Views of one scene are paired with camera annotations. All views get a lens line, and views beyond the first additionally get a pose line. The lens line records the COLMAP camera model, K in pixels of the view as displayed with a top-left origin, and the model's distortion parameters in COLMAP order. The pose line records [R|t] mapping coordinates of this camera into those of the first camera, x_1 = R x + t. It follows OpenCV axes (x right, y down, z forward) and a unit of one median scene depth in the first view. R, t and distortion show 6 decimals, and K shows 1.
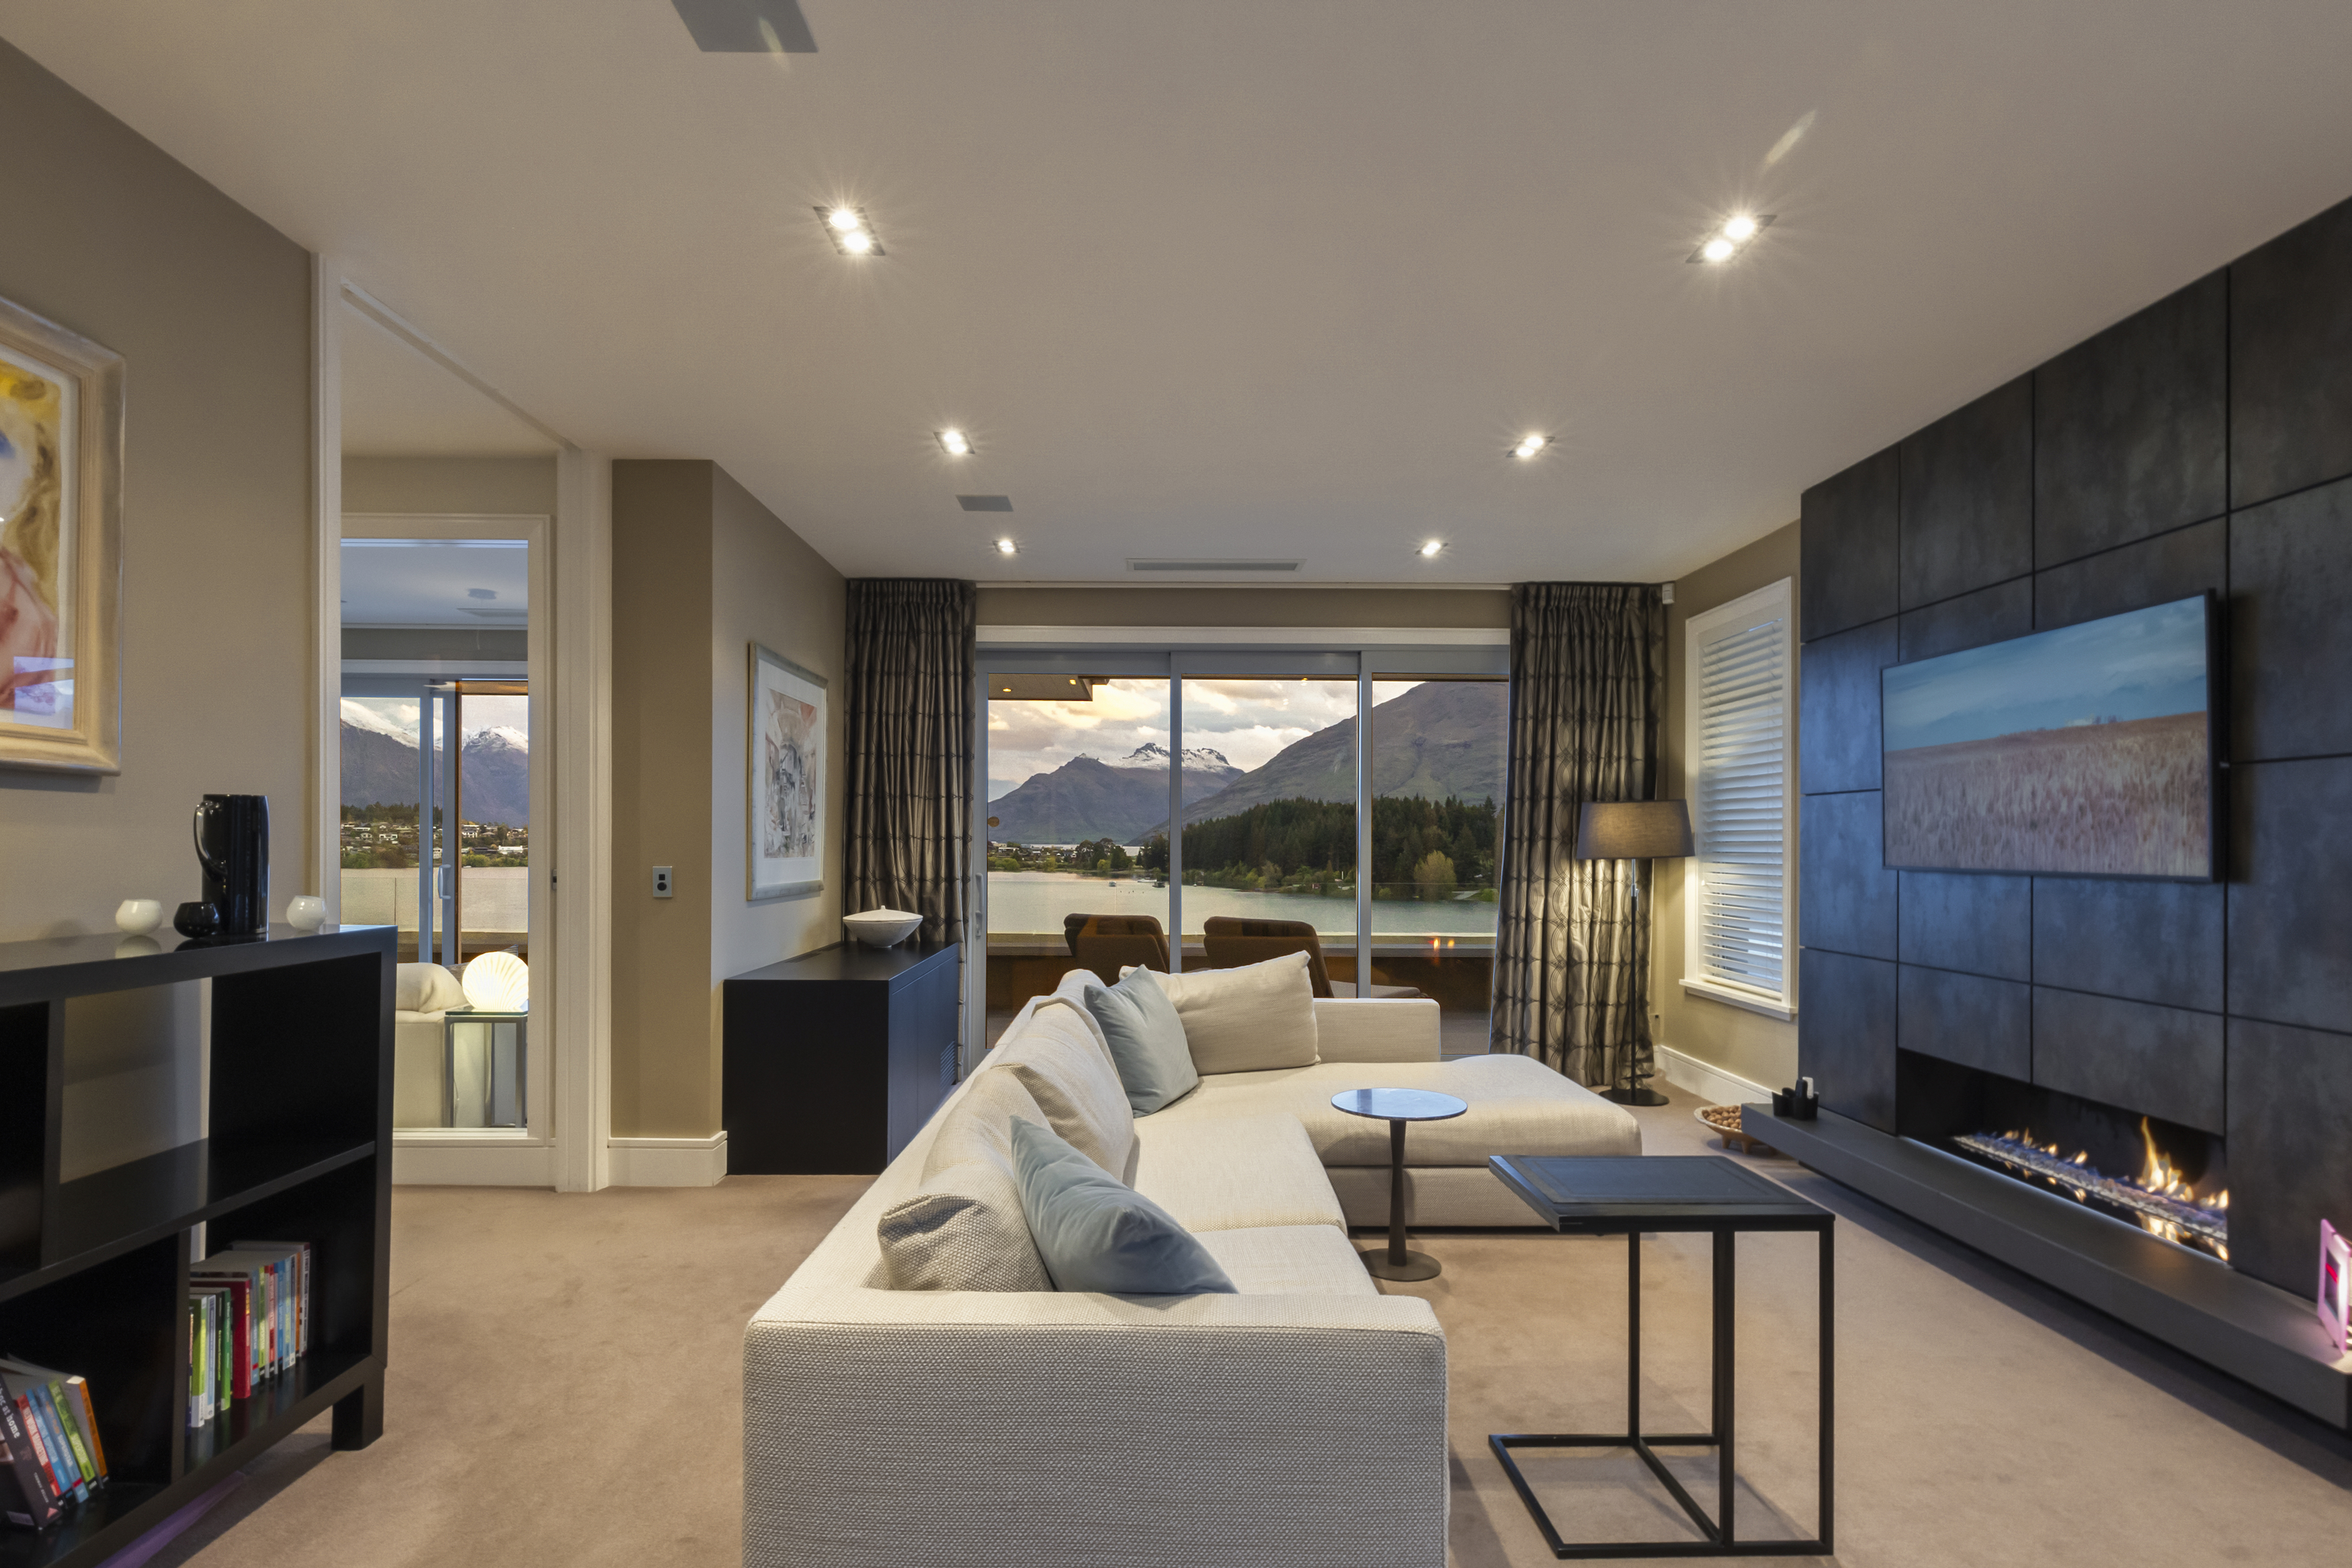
lens RADIAL K [[1128.2, 0, 1171.7], [0, 1128.2, 846.6], [0, 0, 1]] dist [0.001198, -0.000852]
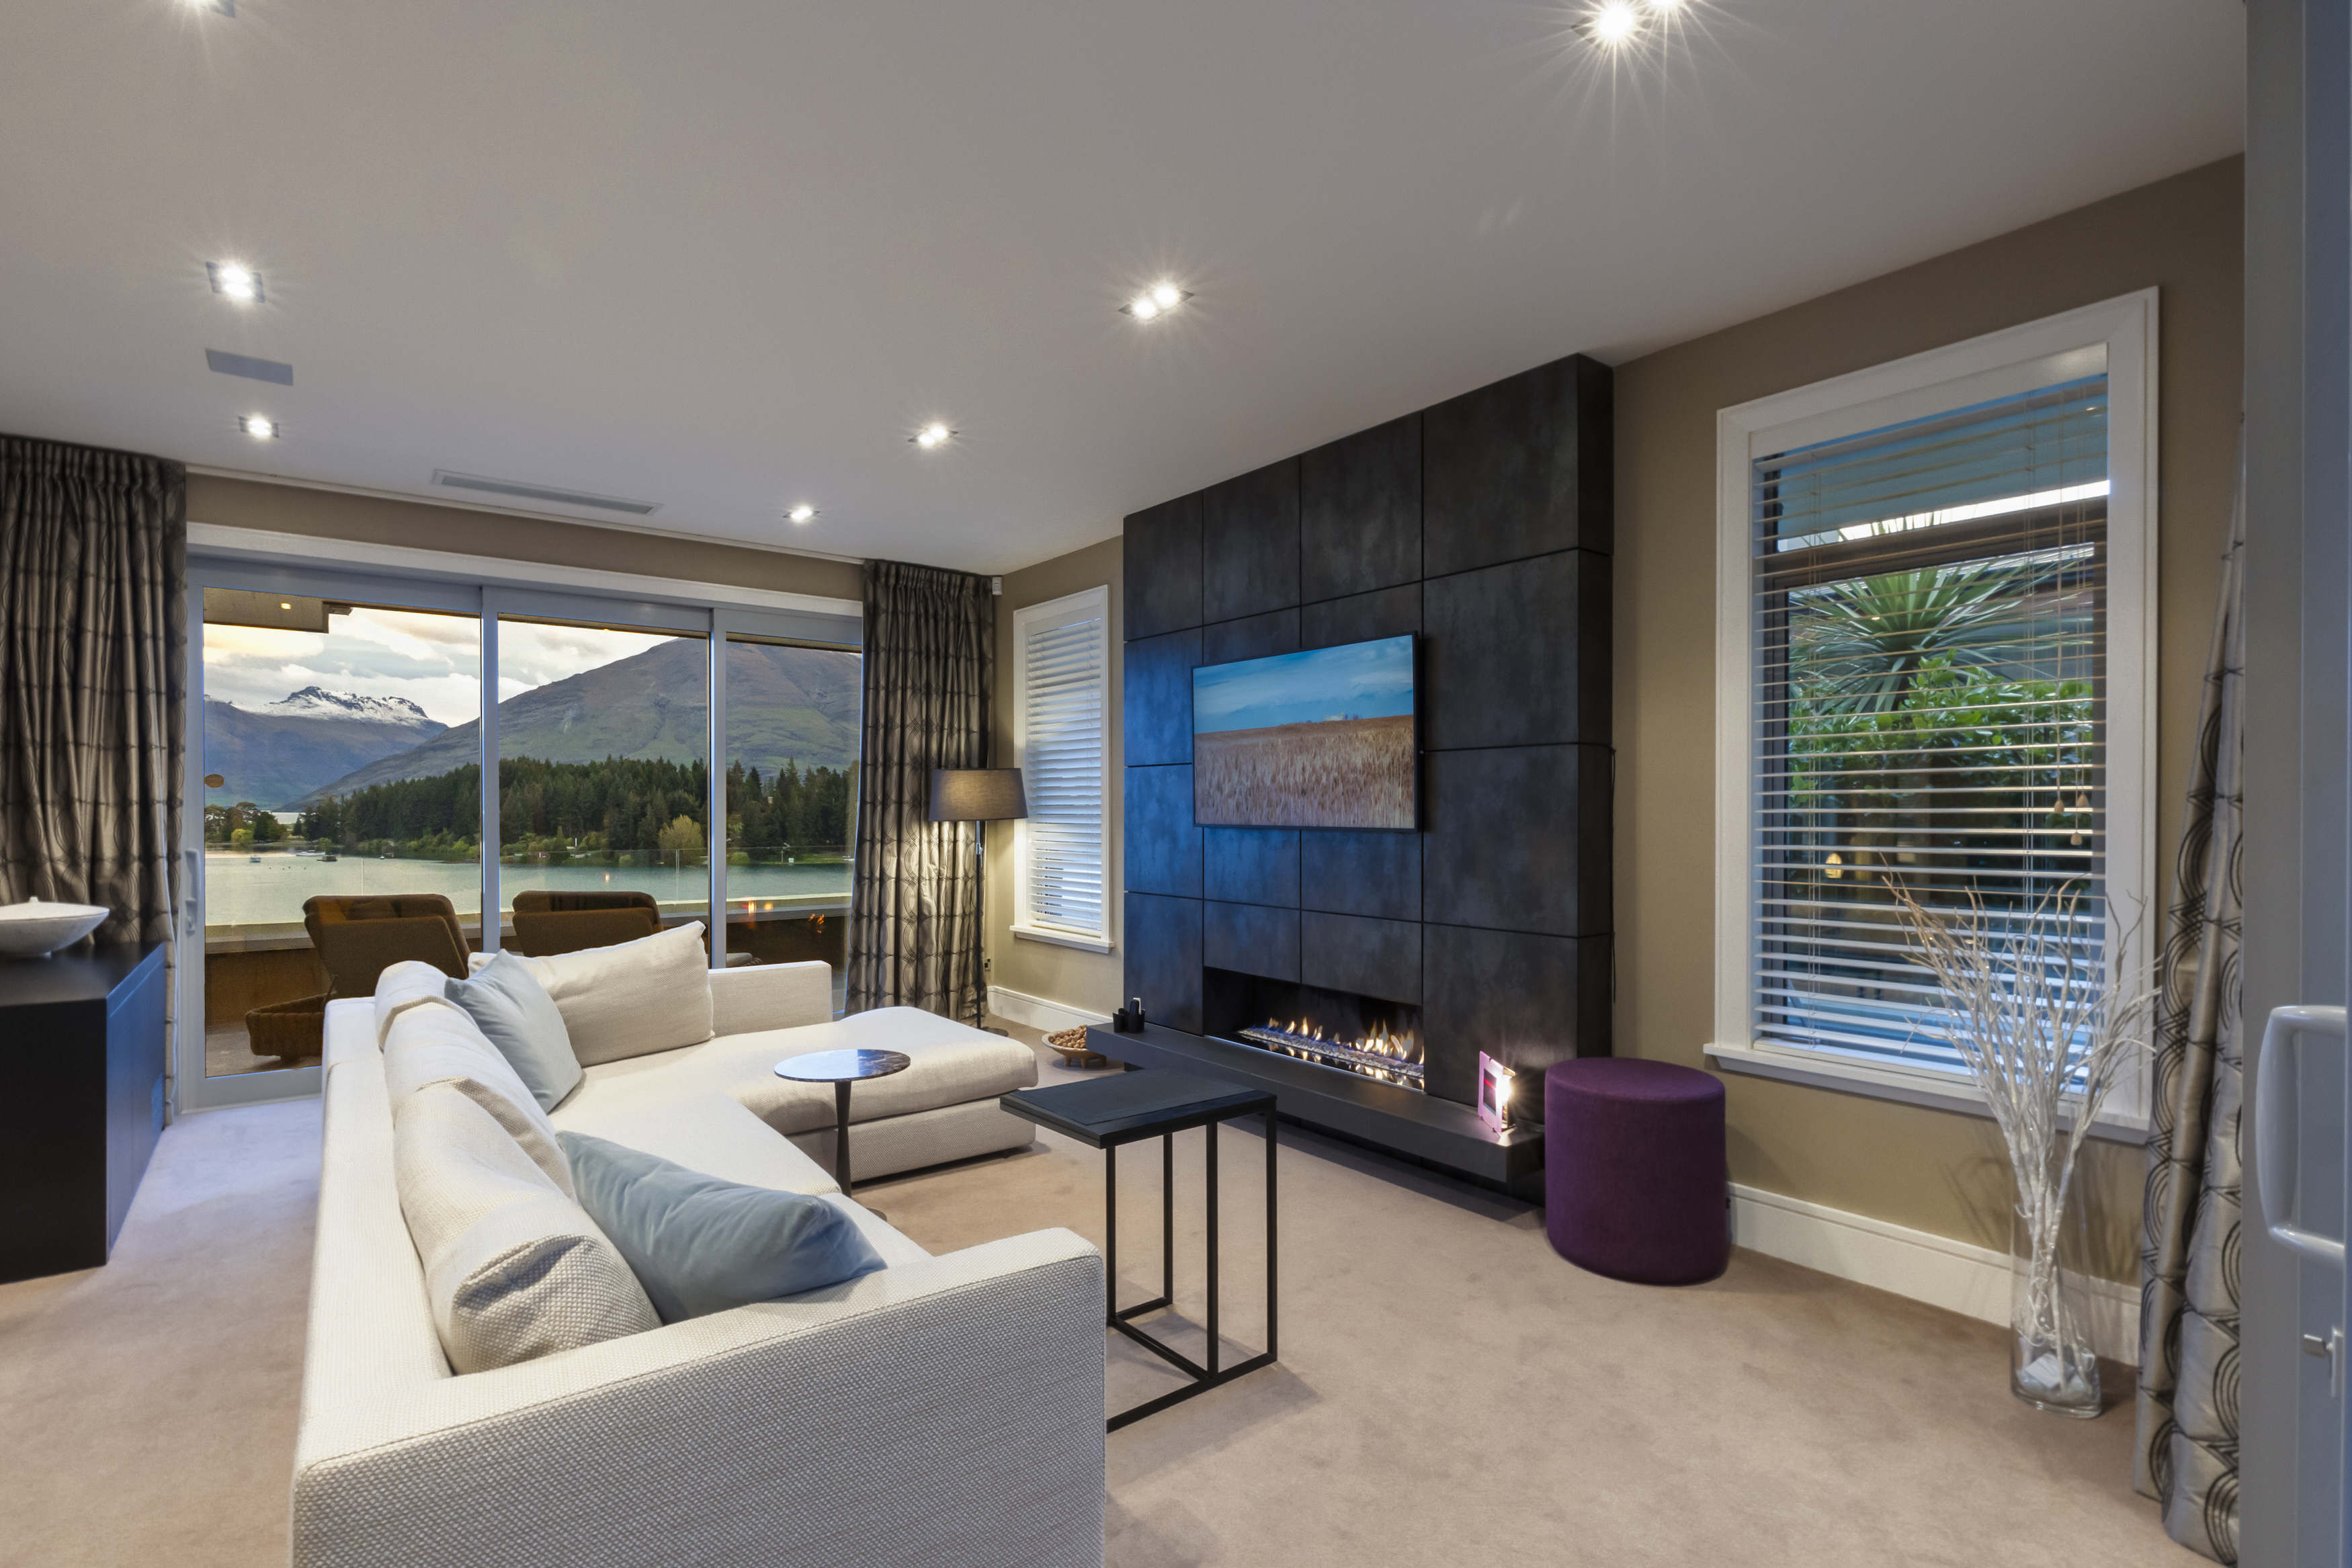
lens RADIAL K [[1092.9, 0, 1140.0], [0, 1092.9, 819.1], [0, 0, 1]] dist [0.002048, -0.000638]
pose [[0.809441, -0.009662, 0.587121, -0.122695], [0.004881, 0.999941, 0.009726, -0.000526], [-0.587181, -0.005007, 0.809441, 0.040248]]
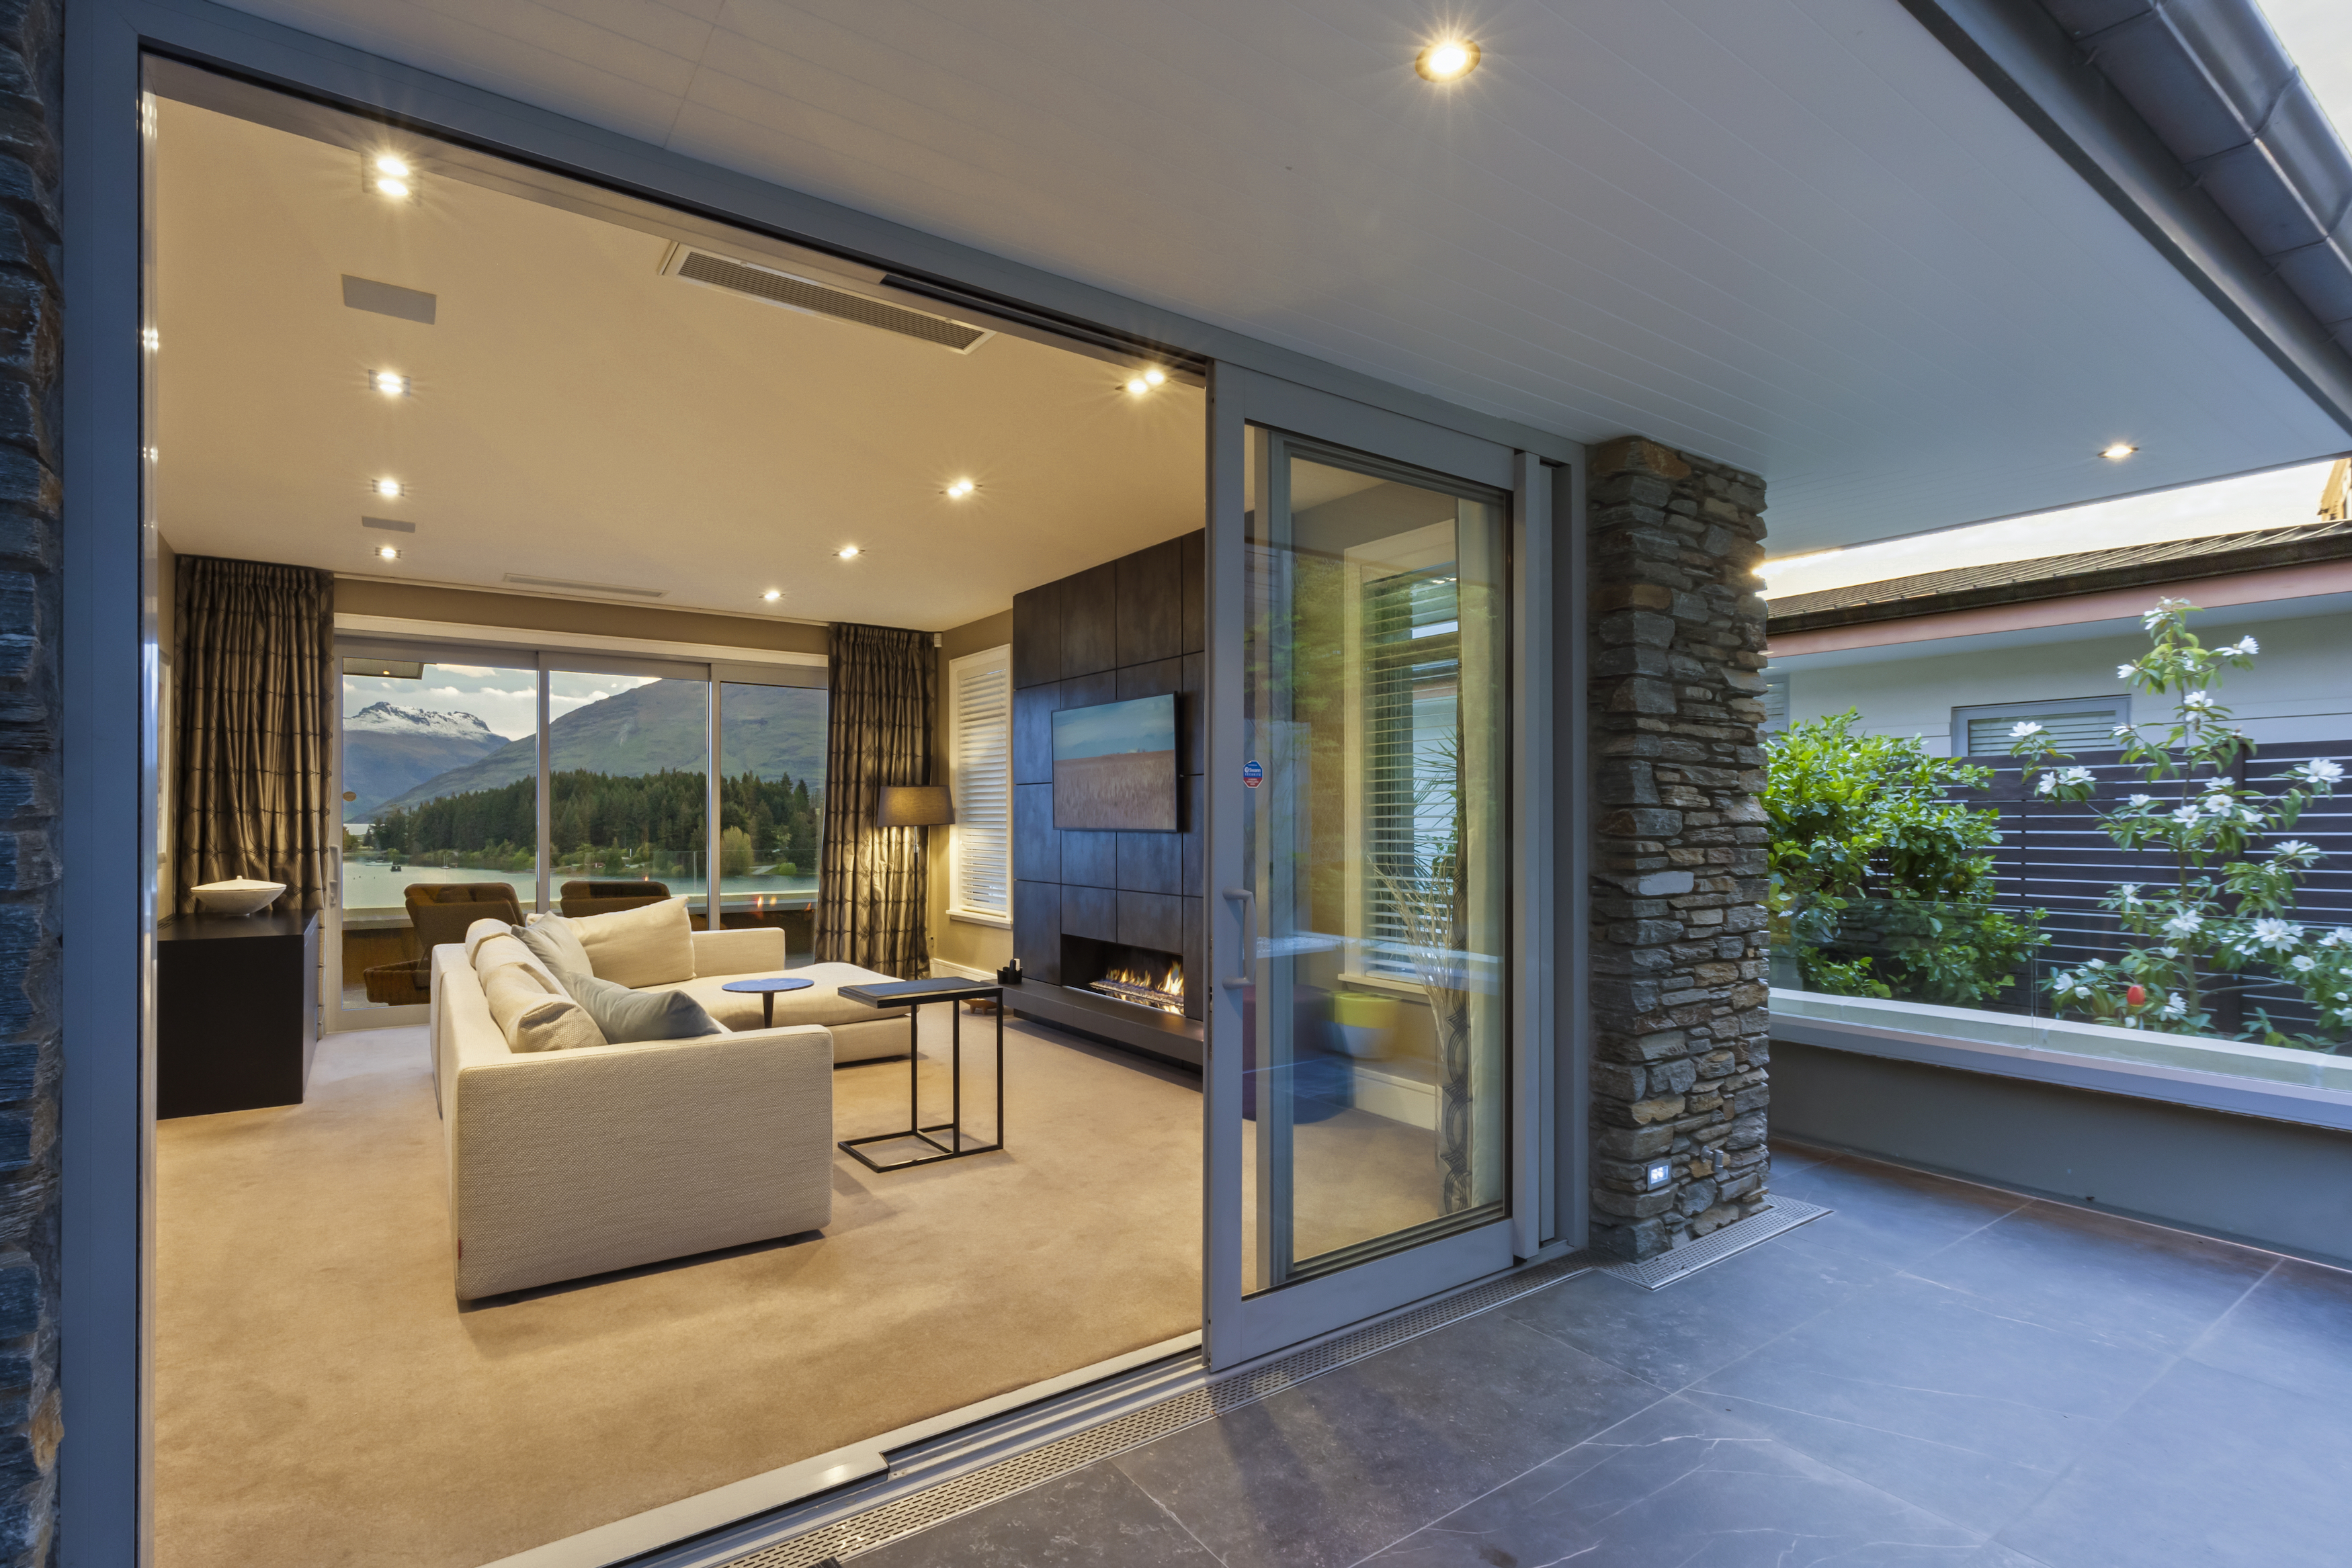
lens RADIAL K [[1092.9, 0, 1135.4], [0, 1092.9, 820.9], [0, 0, 1]] dist [0.002048, -0.000638]
pose [[0.834453, -0.003975, 0.551065, -0.154703], [0.004438, 0.999990, 0.000494, 0.005797], [-0.551061, 0.002034, 0.834462, -0.393670]]
